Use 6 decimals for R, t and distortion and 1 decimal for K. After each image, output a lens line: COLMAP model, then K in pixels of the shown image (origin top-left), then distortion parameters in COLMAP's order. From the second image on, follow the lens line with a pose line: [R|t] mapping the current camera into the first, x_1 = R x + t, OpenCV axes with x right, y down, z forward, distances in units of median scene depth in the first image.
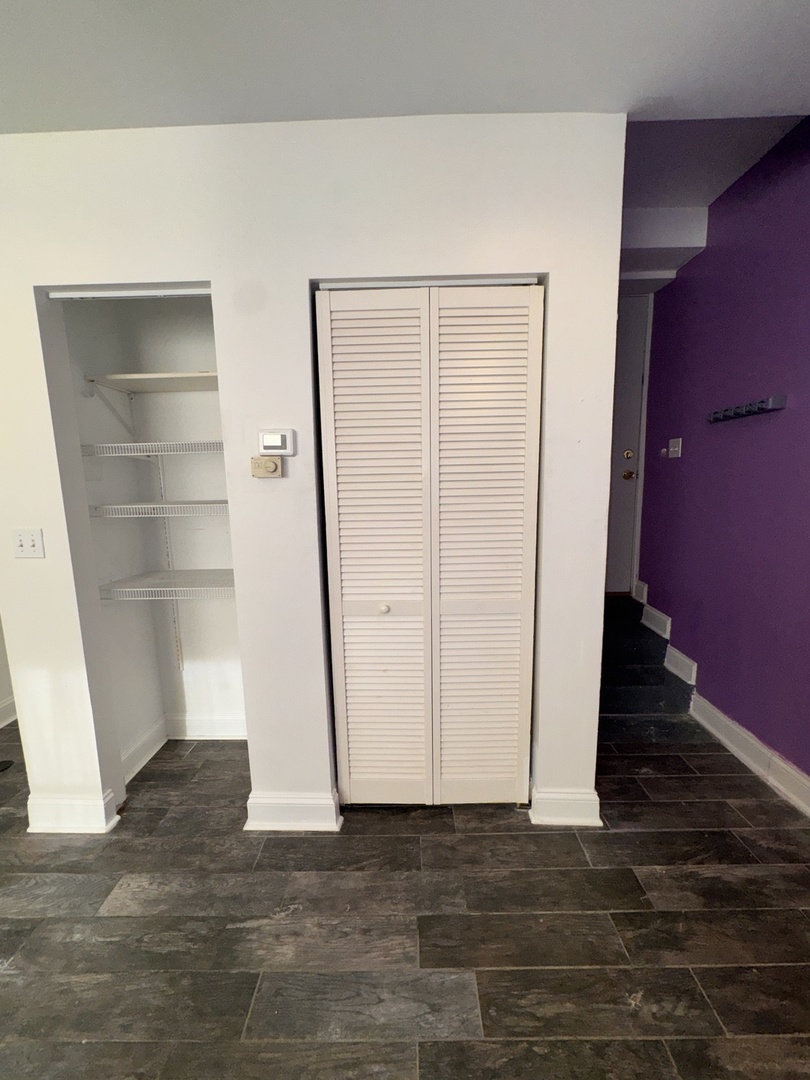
lens RADIAL K [[431.9, 0, 404.7], [0, 431.9, 540.3], [0, 0, 1]] dist [-0.004667, -0.000374]
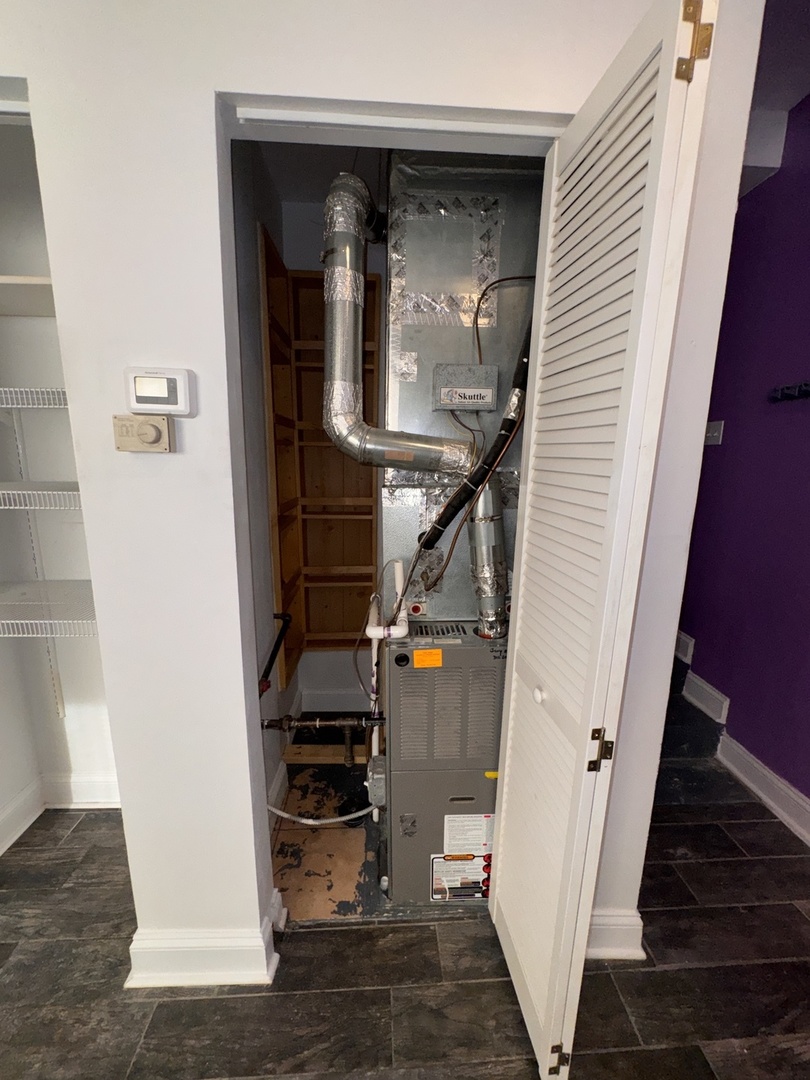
lens RADIAL K [[431.9, 0, 405.7], [0, 431.9, 540.8], [0, 0, 1]] dist [-0.004667, -0.000374]
pose [[0.996992, 0.021358, 0.074508, -0.006358], [-0.024976, 0.998537, 0.047965, -0.054804], [-0.073375, -0.049682, 0.996066, 0.340483]]
